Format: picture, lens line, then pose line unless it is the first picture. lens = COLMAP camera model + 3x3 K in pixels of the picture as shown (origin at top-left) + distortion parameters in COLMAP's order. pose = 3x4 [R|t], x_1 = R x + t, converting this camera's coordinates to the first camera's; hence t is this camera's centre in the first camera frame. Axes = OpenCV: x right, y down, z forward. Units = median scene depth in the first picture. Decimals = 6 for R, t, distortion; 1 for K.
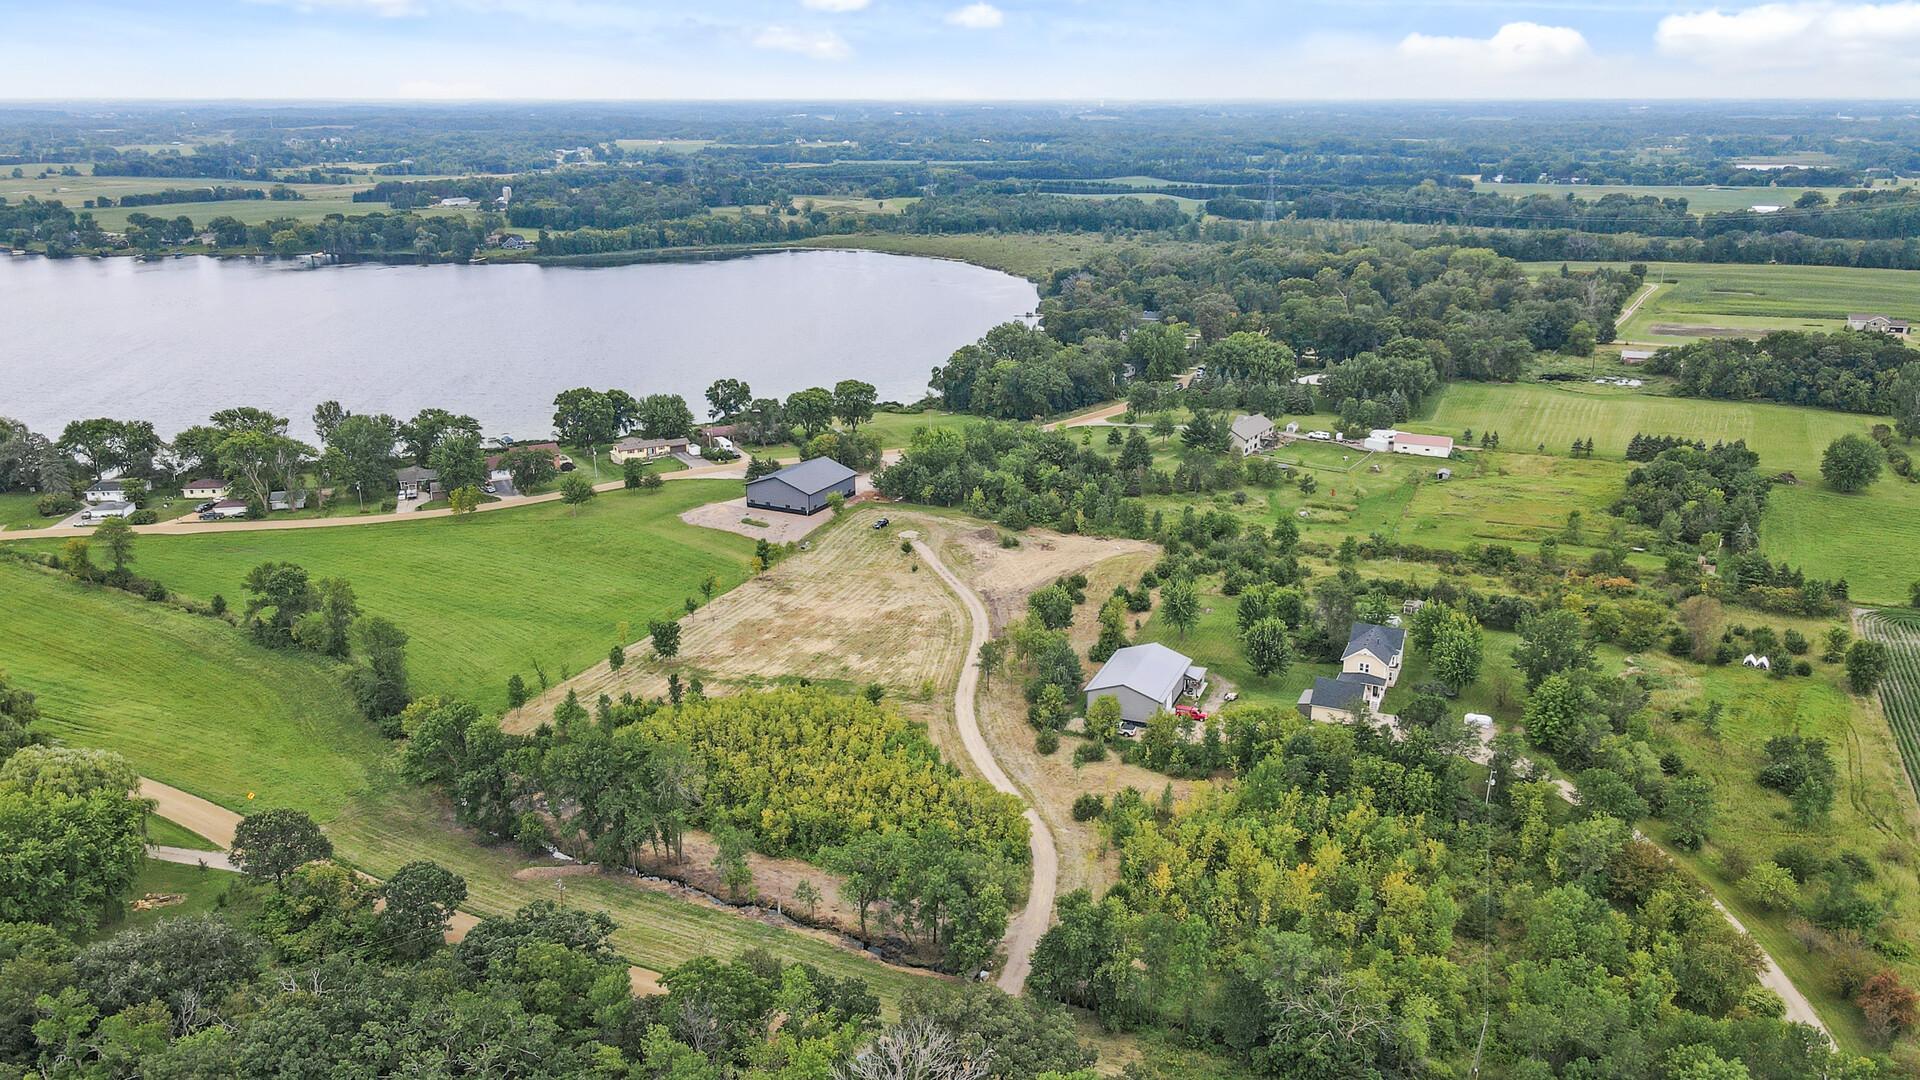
lens RADIAL K [[1441.9, 0, 960.0], [0, 1441.9, 540.0], [0, 0, 1]] dist [-0.004397, 0.043749]
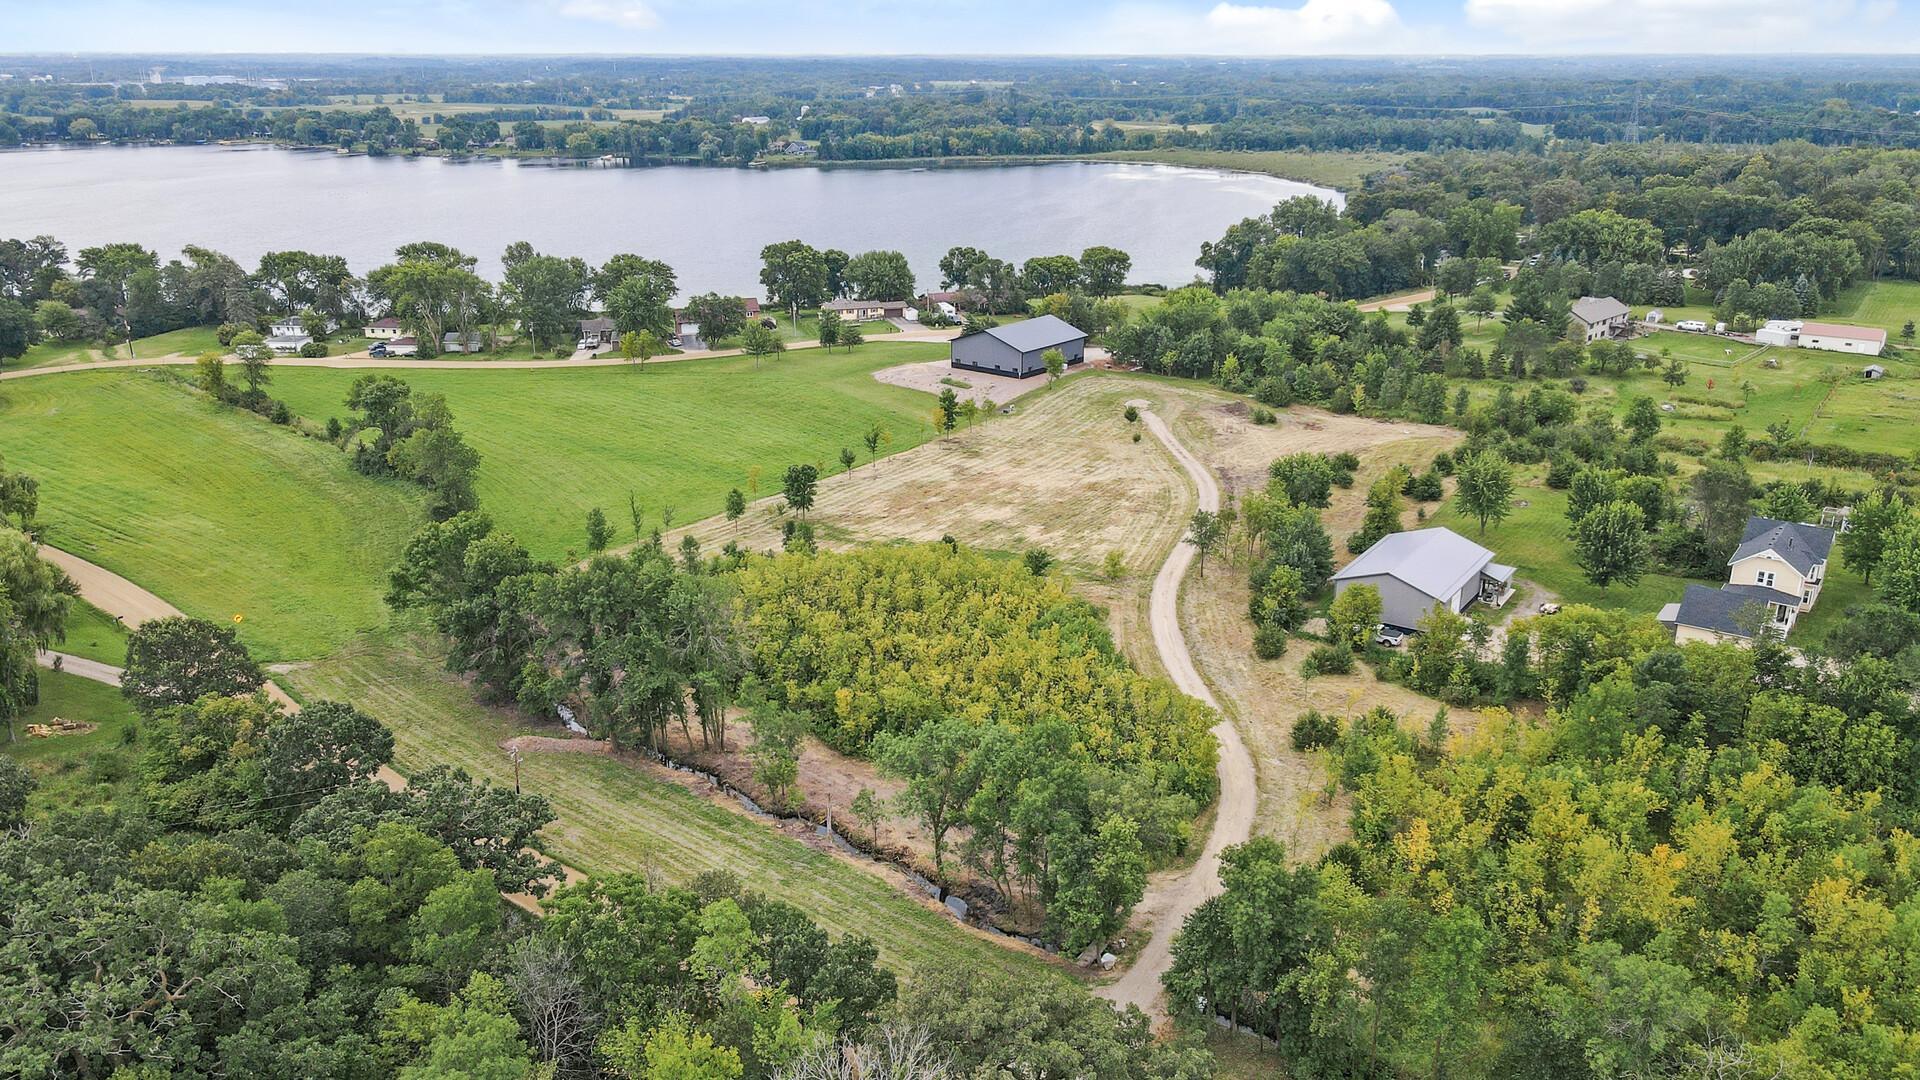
lens RADIAL K [[1441.9, 0, 960.0], [0, 1441.9, 540.0], [0, 0, 1]] dist [-0.004397, 0.043749]
pose [[0.977218, 0.068486, -0.200884, 0.030242], [-0.063073, 0.997455, 0.033232, 0.045492], [0.202648, -0.019805, 0.979051, 0.167326]]
